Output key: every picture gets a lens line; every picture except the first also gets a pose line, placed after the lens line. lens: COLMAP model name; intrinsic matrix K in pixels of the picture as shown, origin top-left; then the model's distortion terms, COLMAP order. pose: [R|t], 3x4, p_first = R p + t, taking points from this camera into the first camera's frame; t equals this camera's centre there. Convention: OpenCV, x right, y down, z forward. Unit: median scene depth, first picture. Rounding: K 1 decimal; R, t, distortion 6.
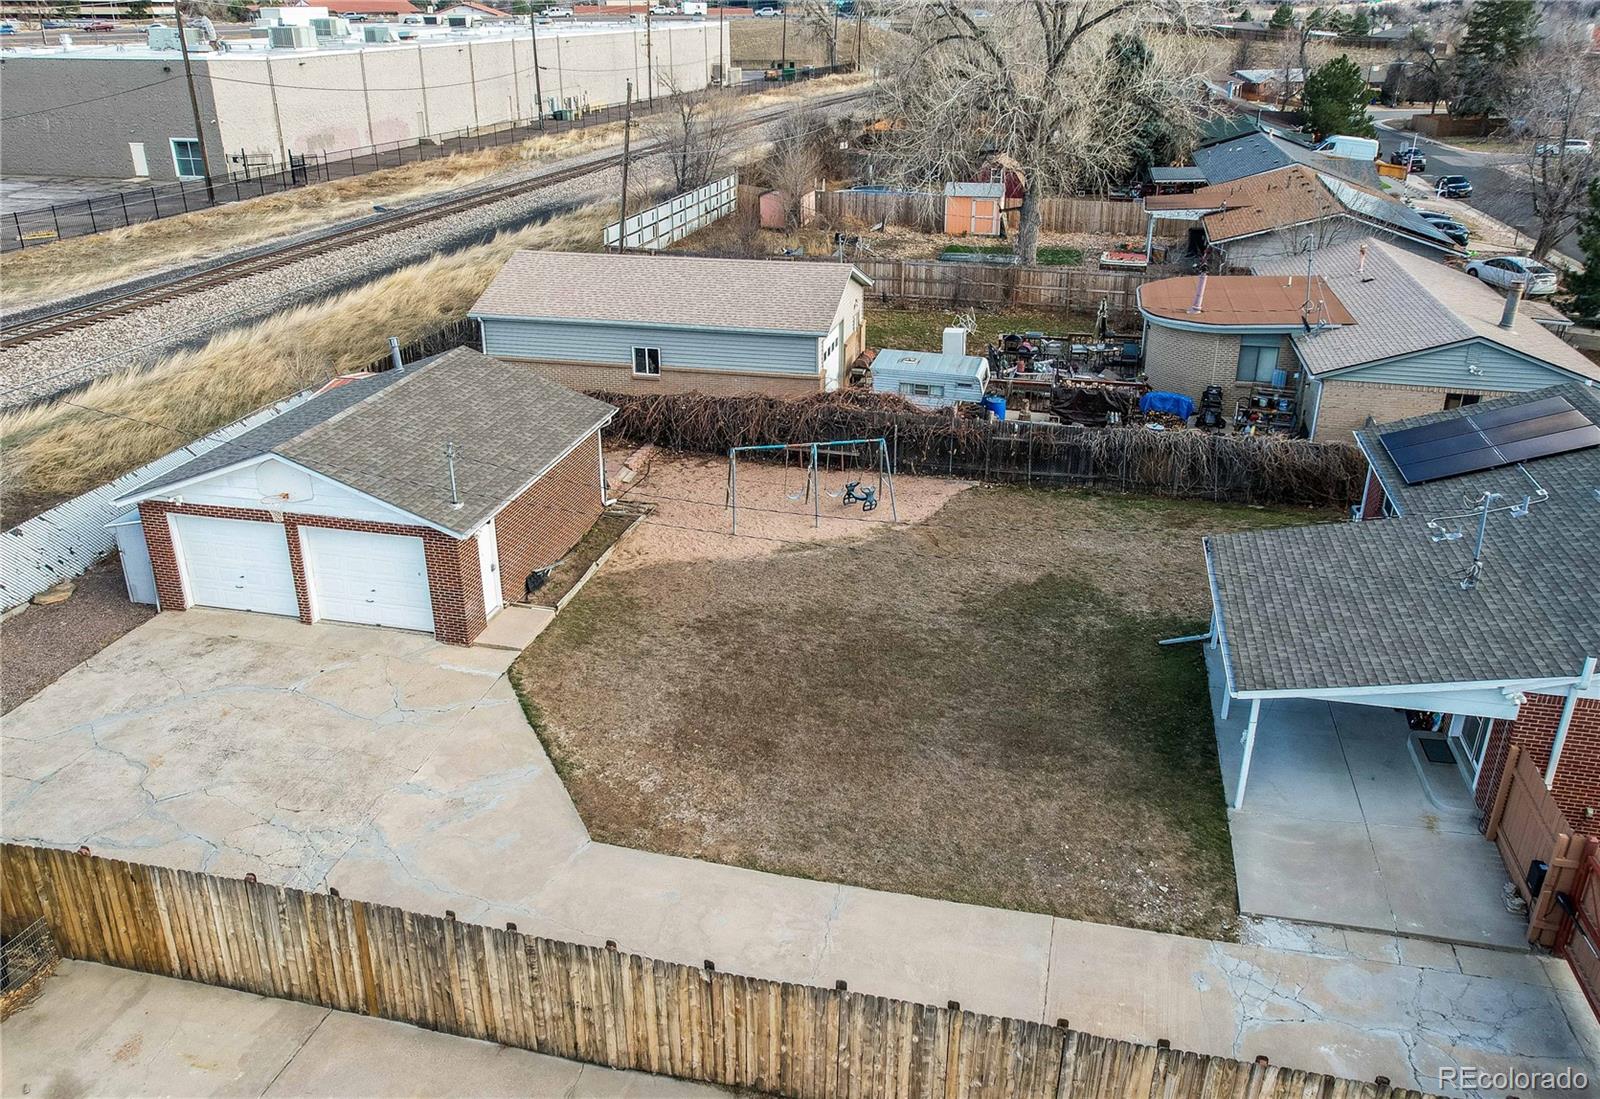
lens RADIAL K [[1245.4, 0, 804.7], [0, 1245.4, 534.5], [0, 0, 1]] dist [-0.051996, 0.045943]
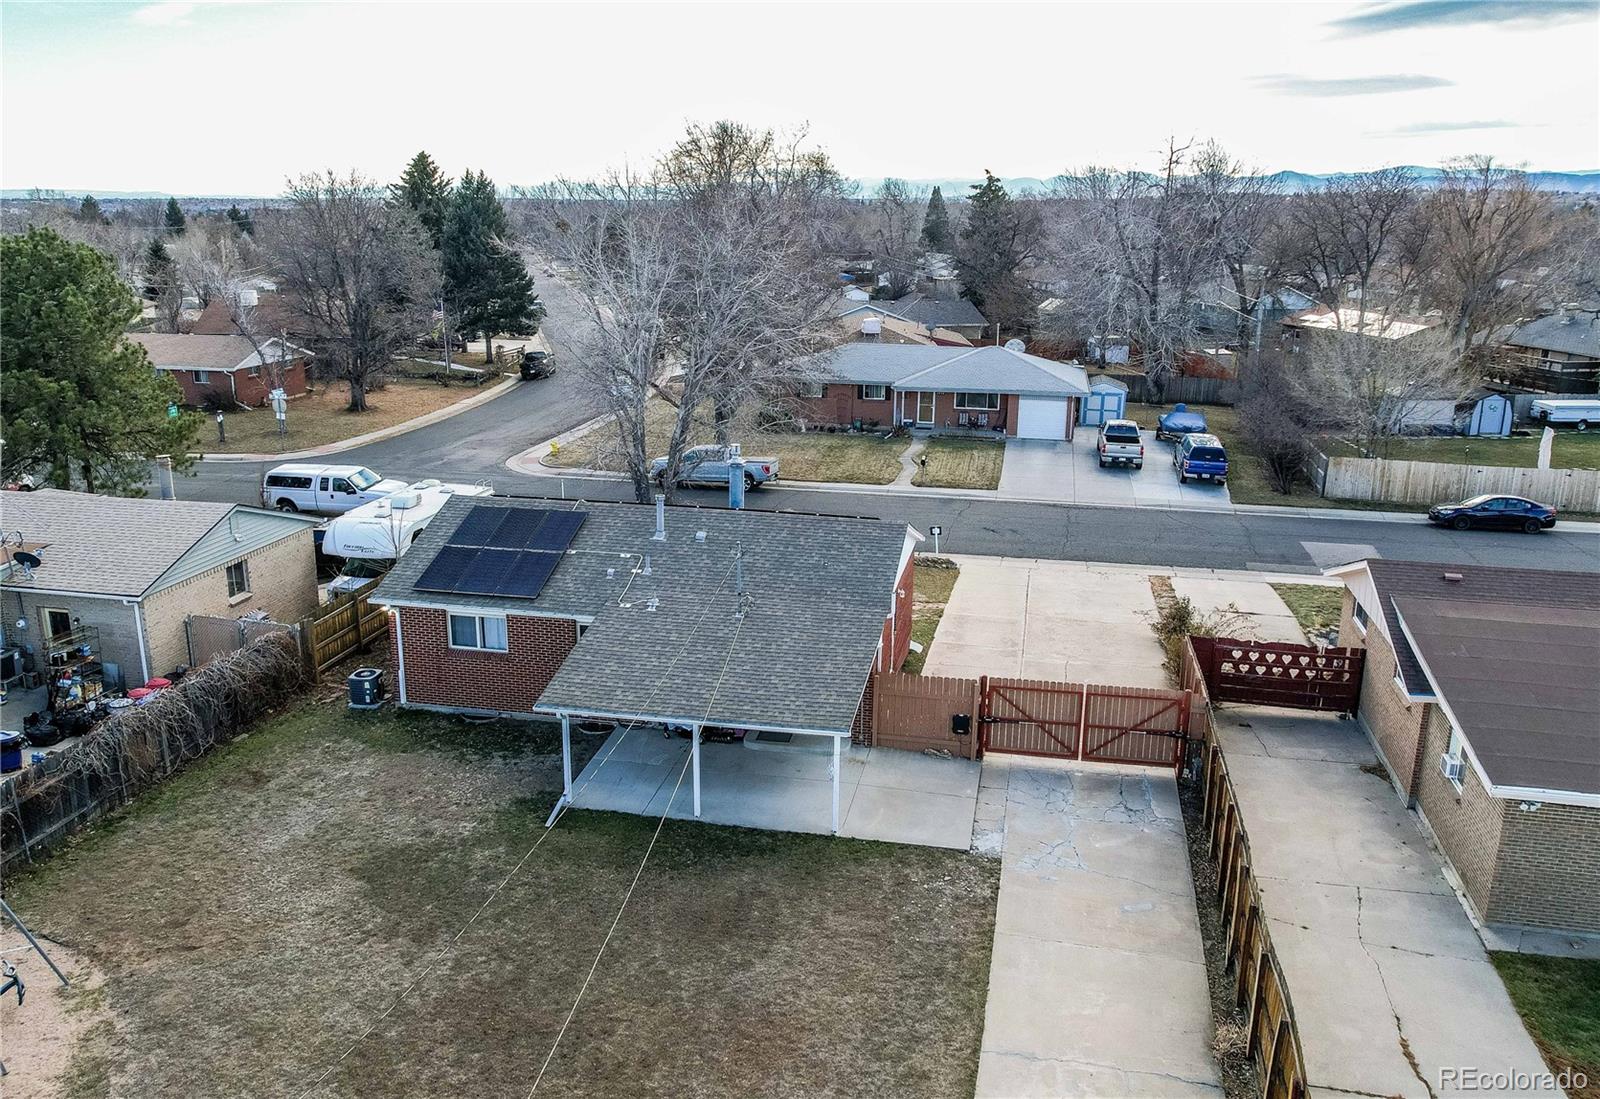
lens RADIAL K [[1245.4, 0, 804.7], [0, 1245.4, 534.5], [0, 0, 1]] dist [-0.051996, 0.045943]
pose [[-0.023457, -0.257514, 0.965990, -0.538110], [0.386447, 0.888810, 0.246323, -0.250304], [-0.922013, 0.379082, 0.078666, 0.600683]]
